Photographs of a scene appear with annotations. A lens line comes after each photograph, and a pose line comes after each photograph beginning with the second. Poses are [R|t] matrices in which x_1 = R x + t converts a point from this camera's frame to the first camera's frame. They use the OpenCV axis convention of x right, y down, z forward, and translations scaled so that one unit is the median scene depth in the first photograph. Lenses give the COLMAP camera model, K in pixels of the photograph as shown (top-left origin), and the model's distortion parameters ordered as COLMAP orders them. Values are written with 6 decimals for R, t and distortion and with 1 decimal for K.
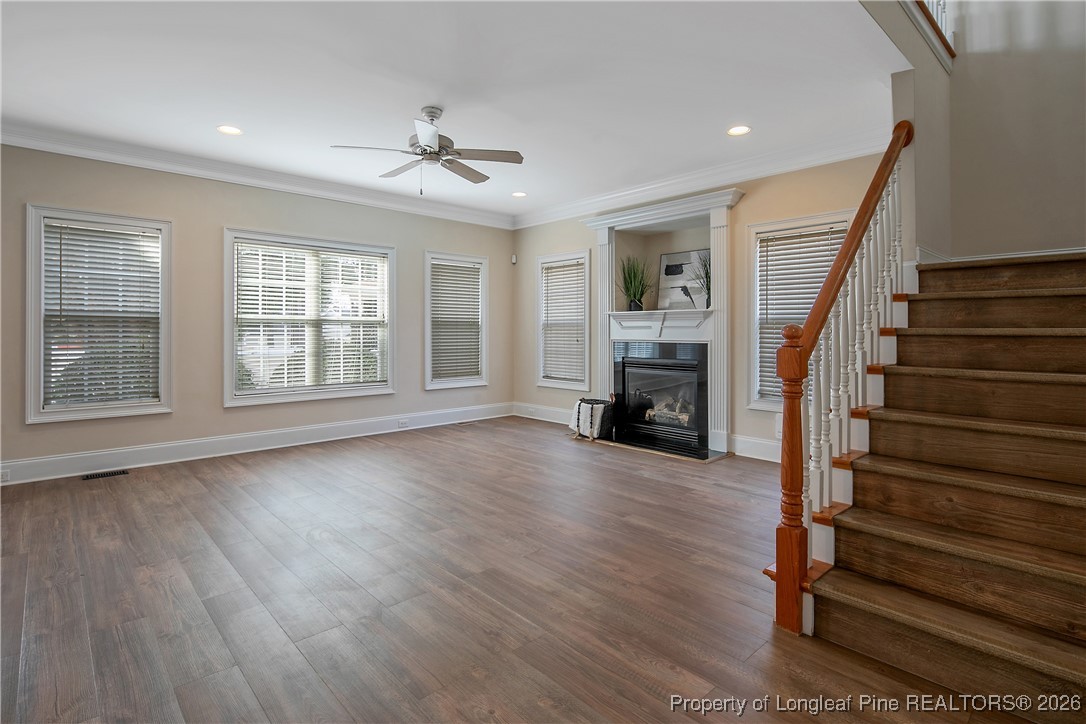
lens RADIAL K [[536.2, 0, 548.7], [0, 536.2, 331.0], [0, 0, 1]] dist [0.002091, -0.000161]
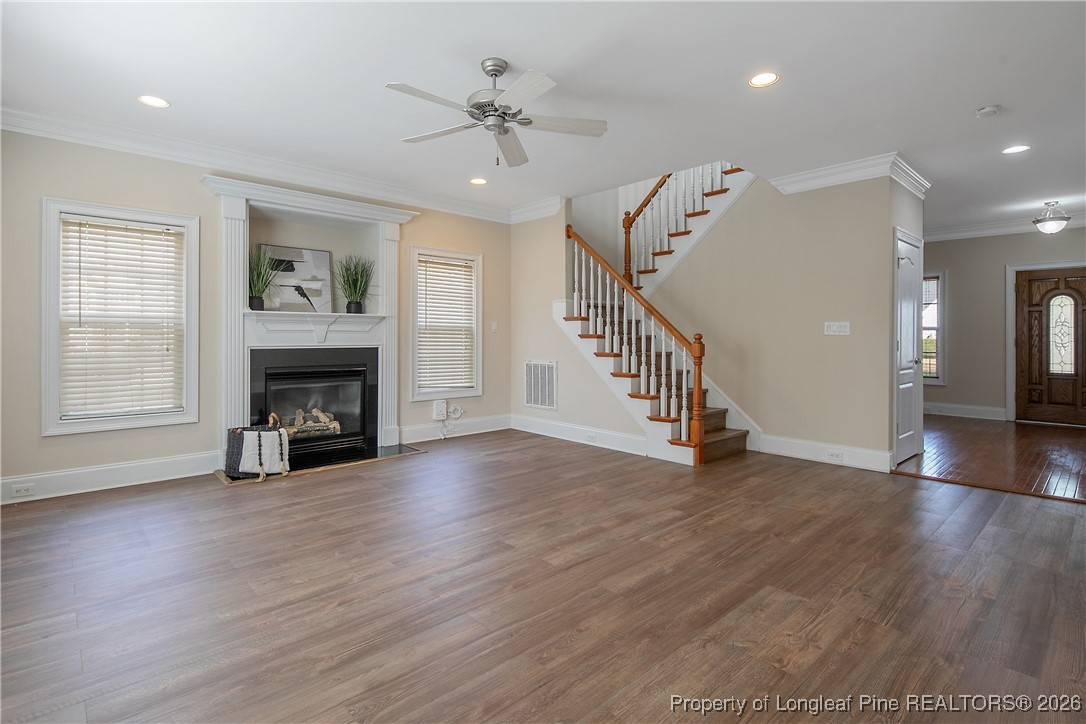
lens RADIAL K [[529.7, 0, 540.9], [0, 529.7, 333.3], [0, 0, 1]] dist [0.004541, 0.001216]
pose [[0.003794, 0.005207, 0.999979, -0.744710], [-0.003847, 0.999979, -0.005192, -0.000003], [-0.999985, -0.003827, 0.003814, 0.675313]]
